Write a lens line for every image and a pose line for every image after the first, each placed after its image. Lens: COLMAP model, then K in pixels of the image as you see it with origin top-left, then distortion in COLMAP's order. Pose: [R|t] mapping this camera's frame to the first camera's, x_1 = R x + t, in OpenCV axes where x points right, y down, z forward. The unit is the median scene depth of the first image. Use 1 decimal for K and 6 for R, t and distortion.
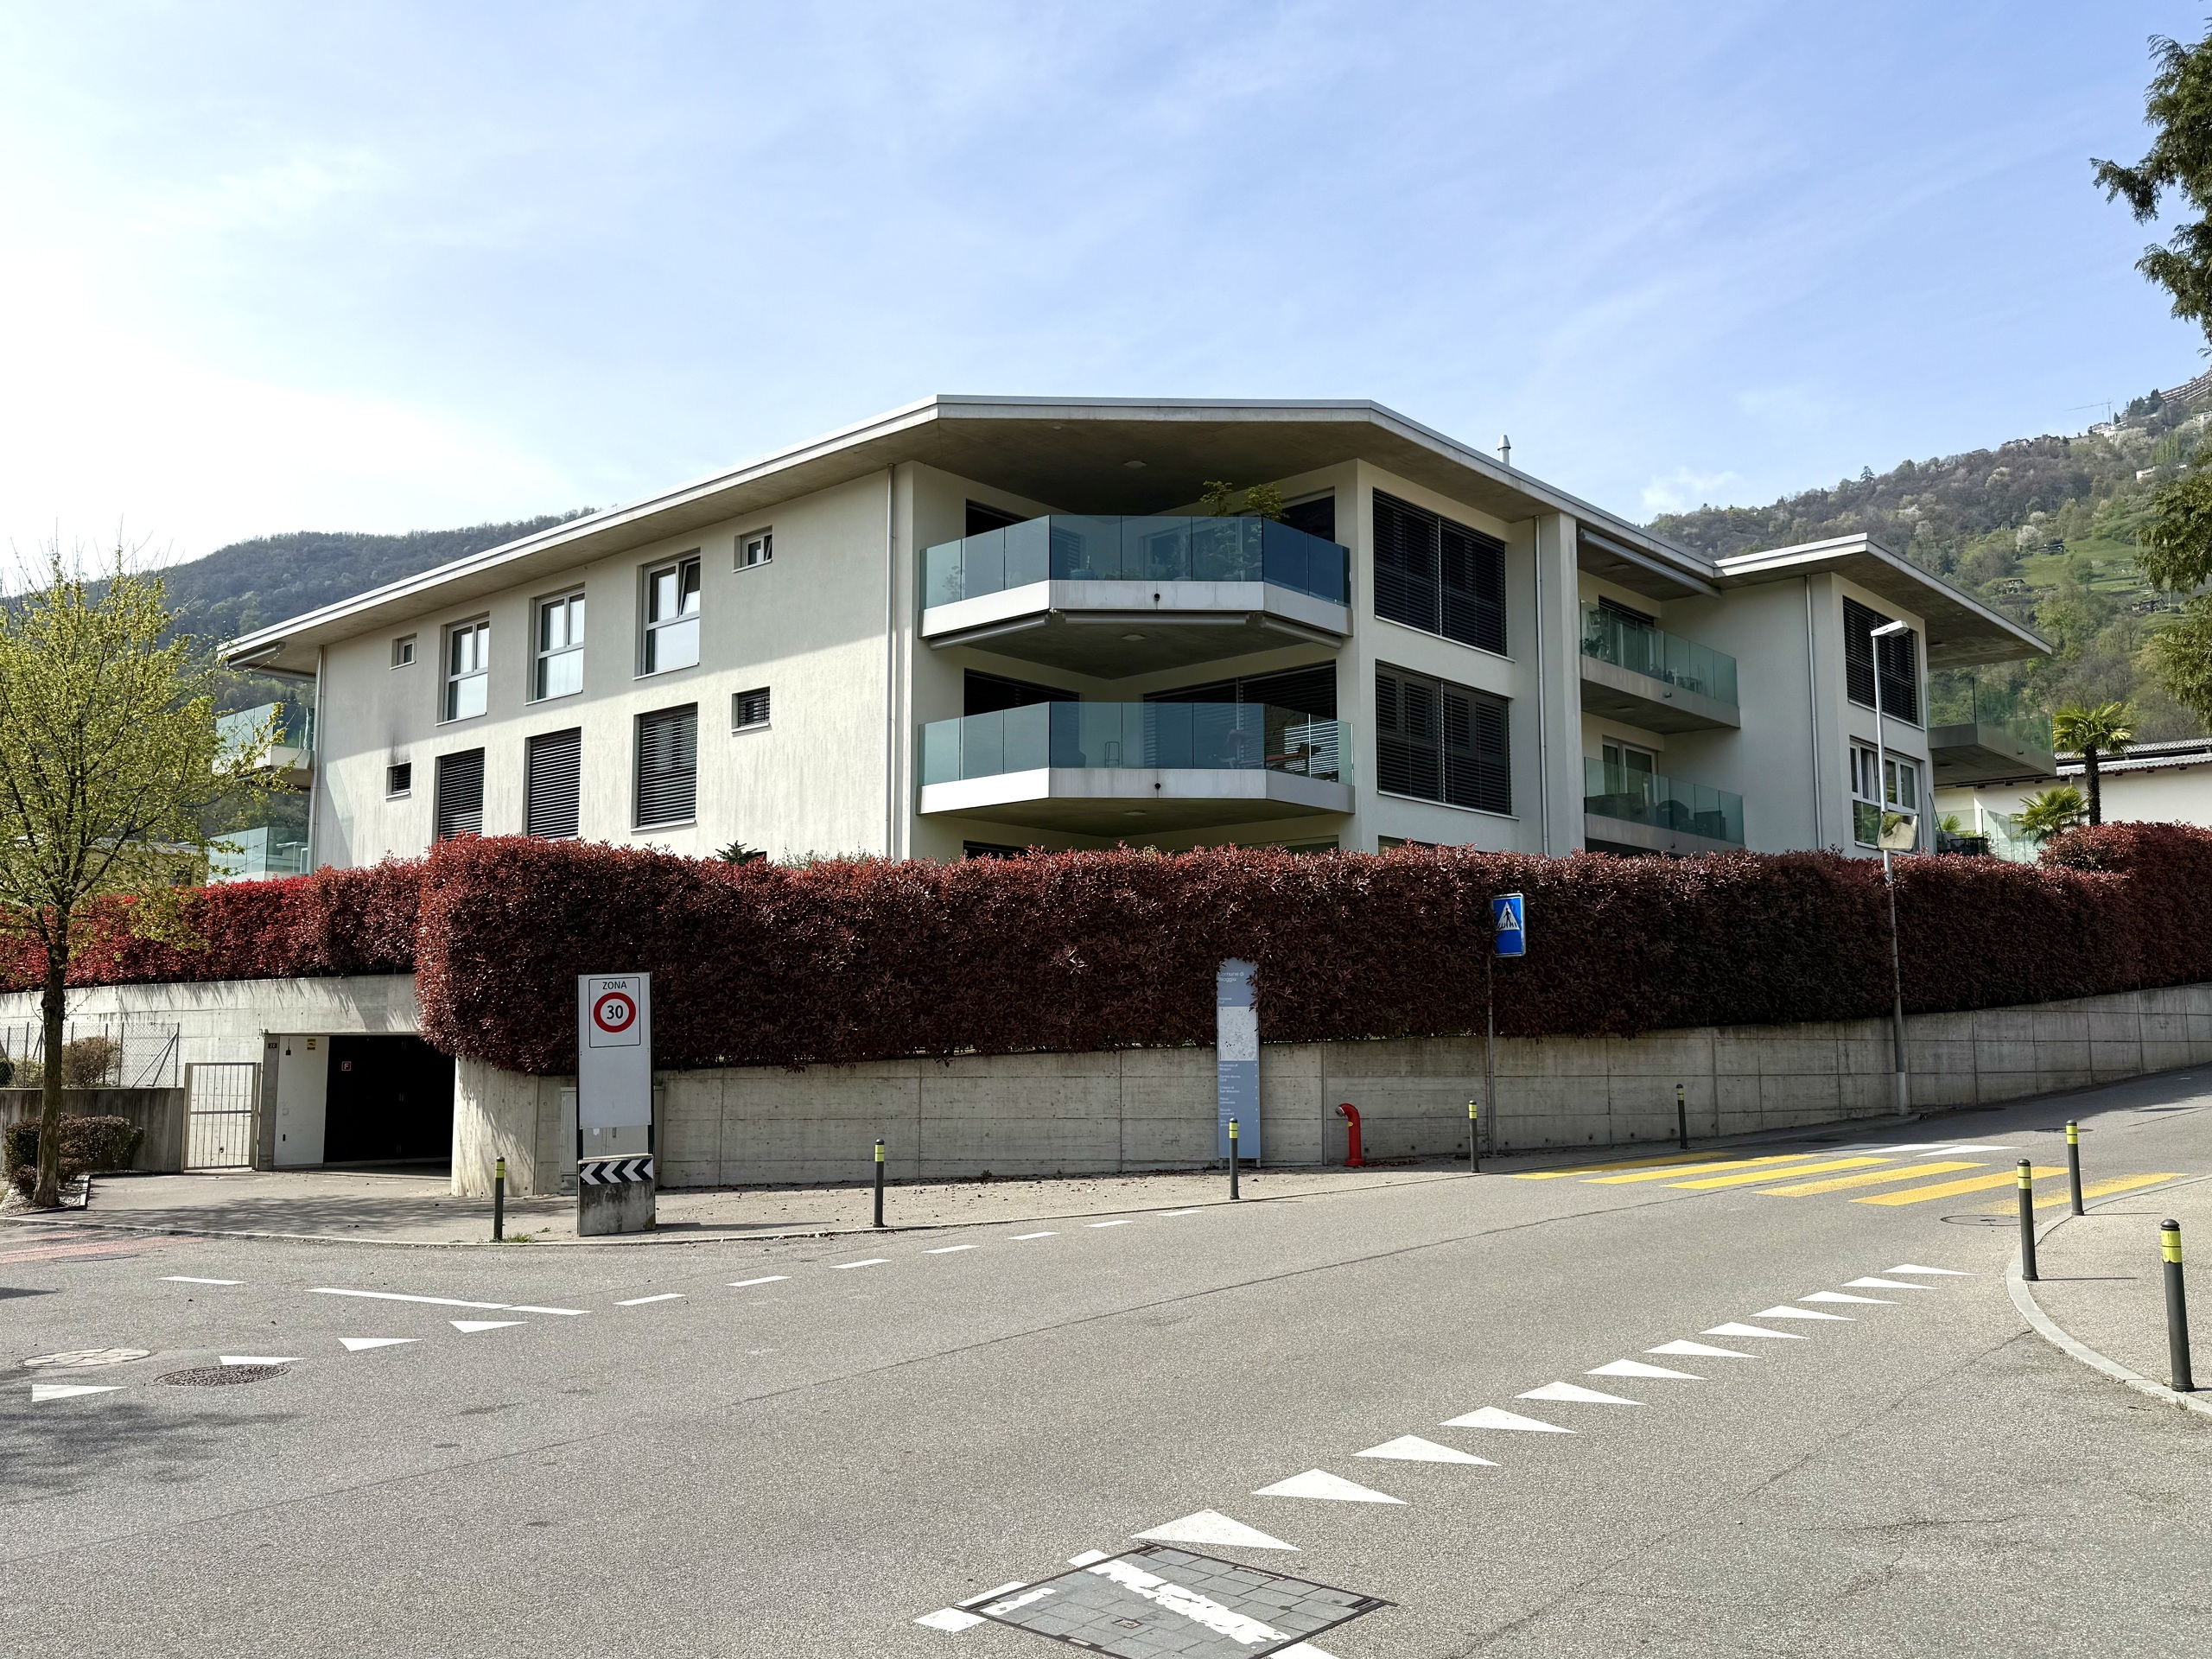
lens RADIAL K [[1791.1, 0, 1104.3], [0, 1791.1, 839.4], [0, 0, 1]] dist [0.001080, 0.000174]
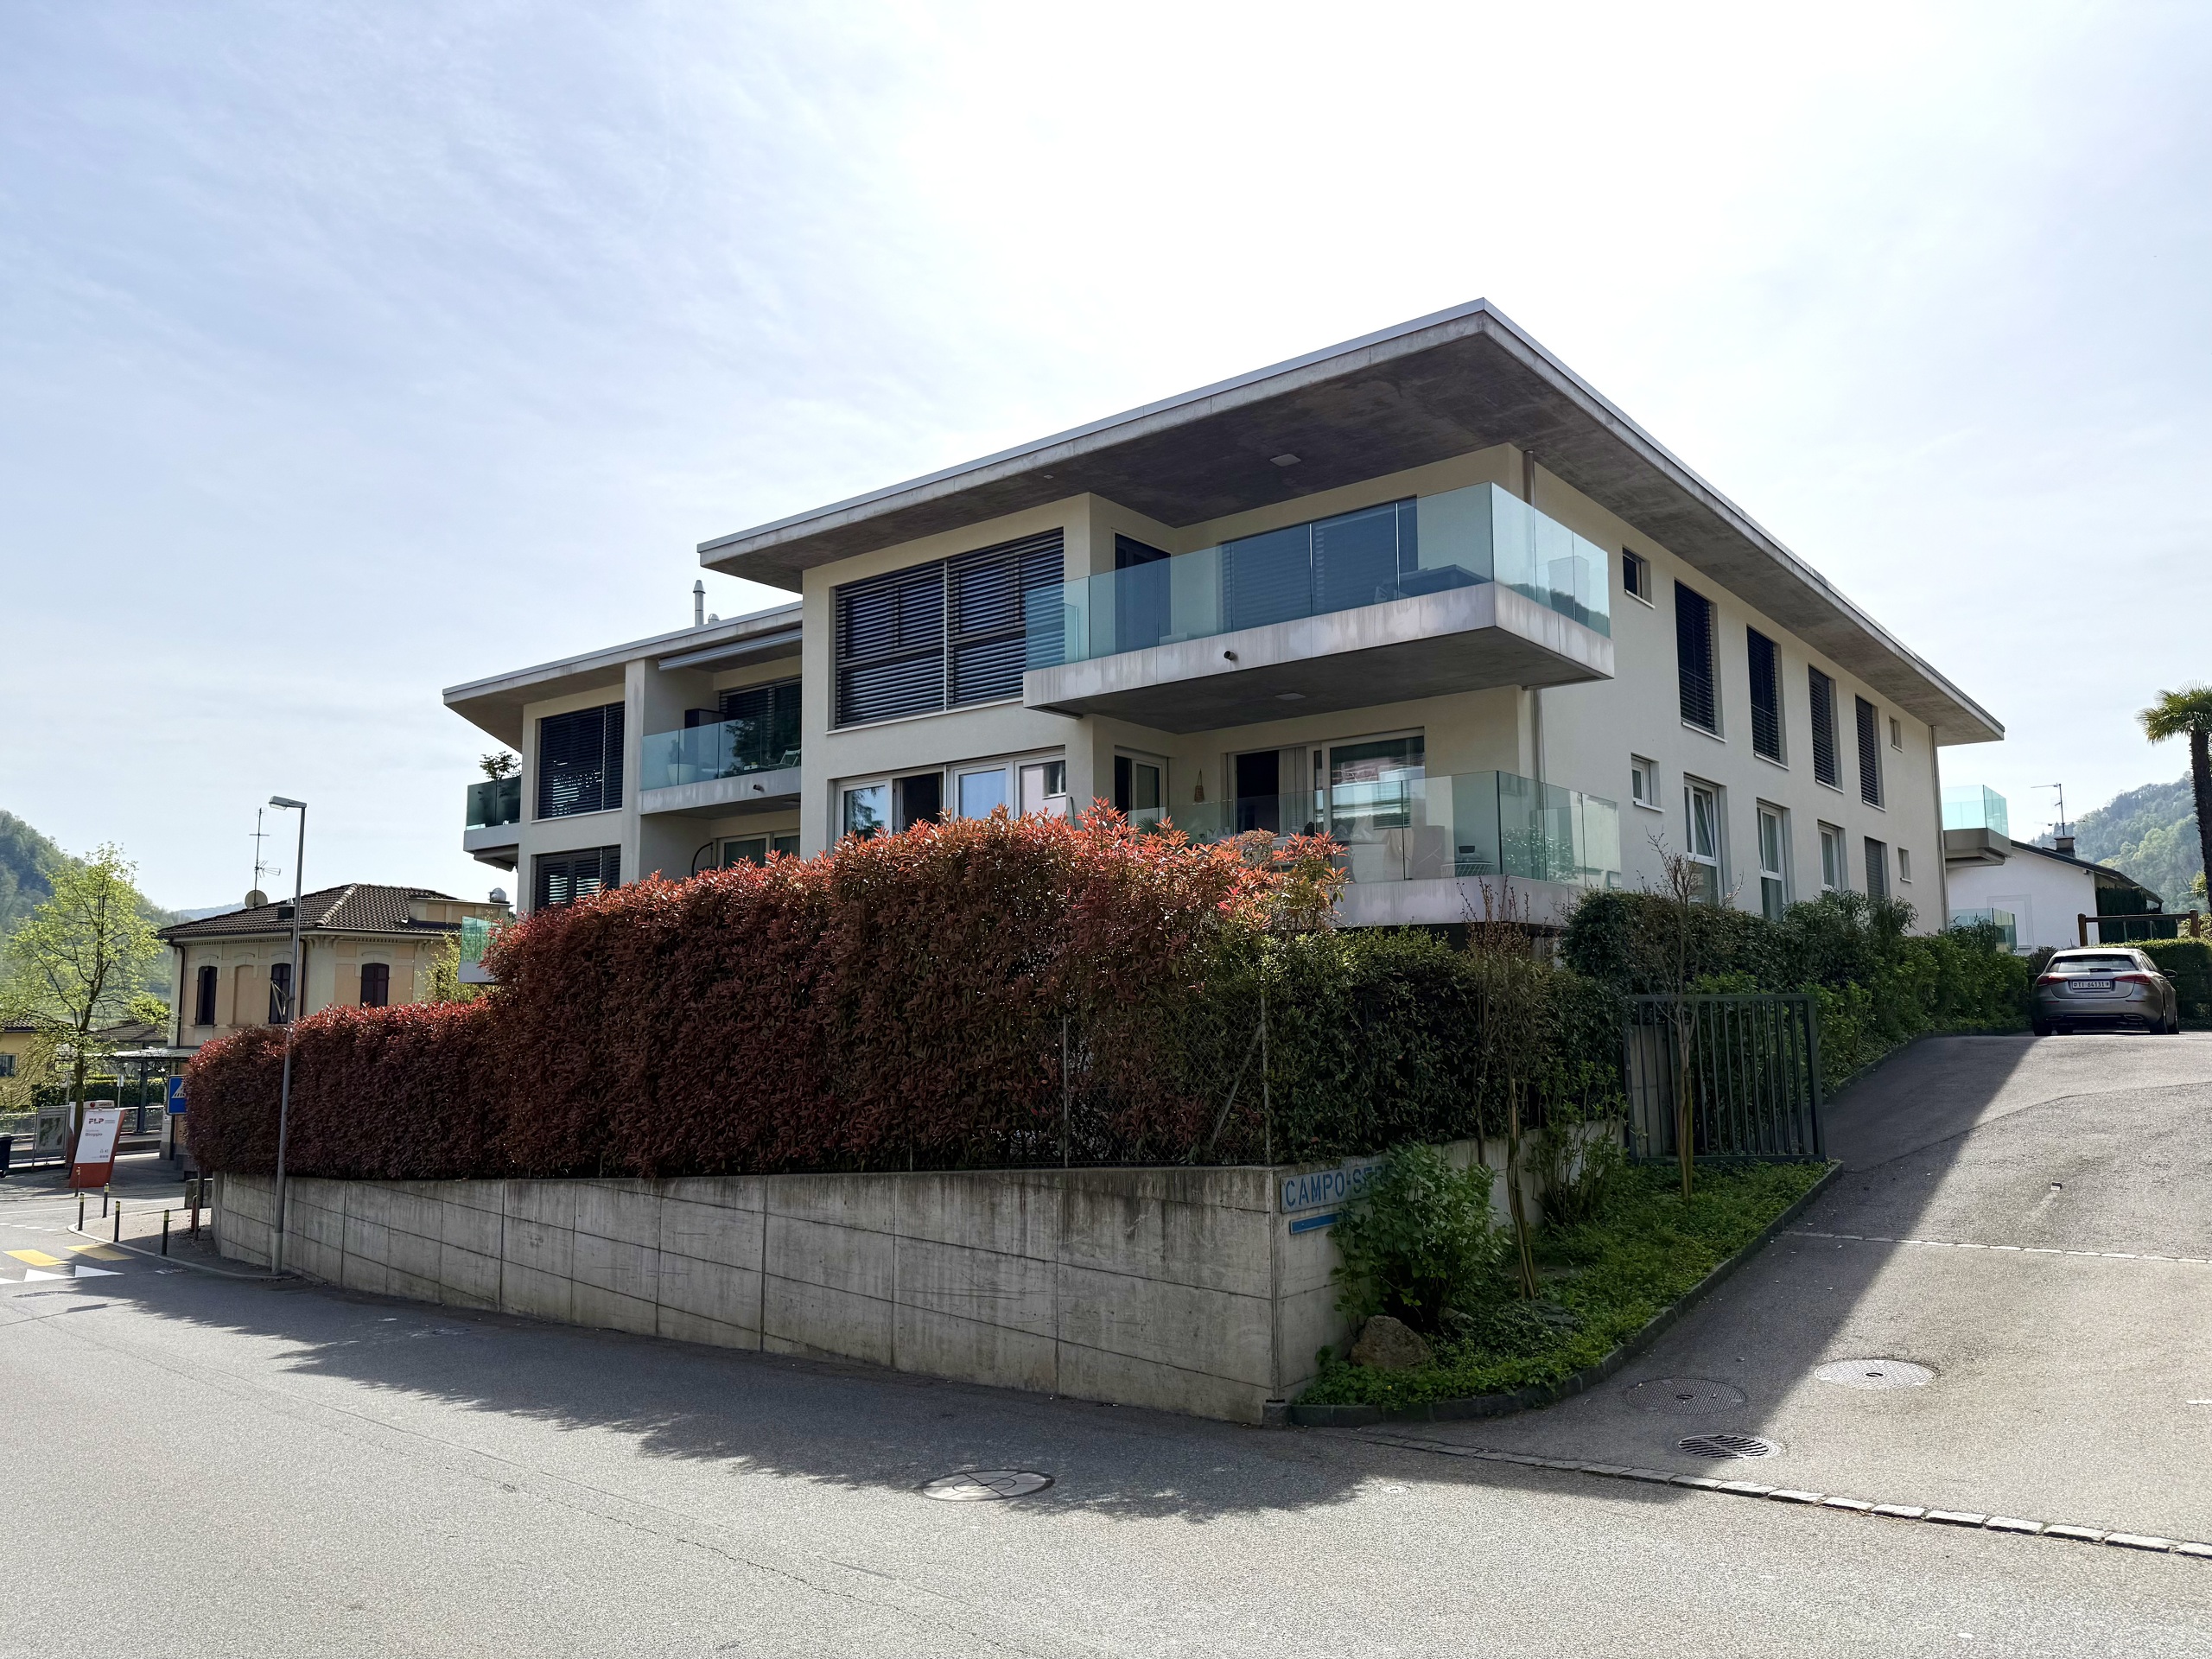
lens RADIAL K [[1574.7, 0, 1104.5], [0, 1574.7, 821.0], [0, 0, 1]] dist [0.005042, 0.000846]
pose [[0.067604, -0.122661, -0.990143, 1.168773], [0.126549, 0.985453, -0.113439, 0.048853], [0.989654, -0.117633, 0.082143, 1.181009]]
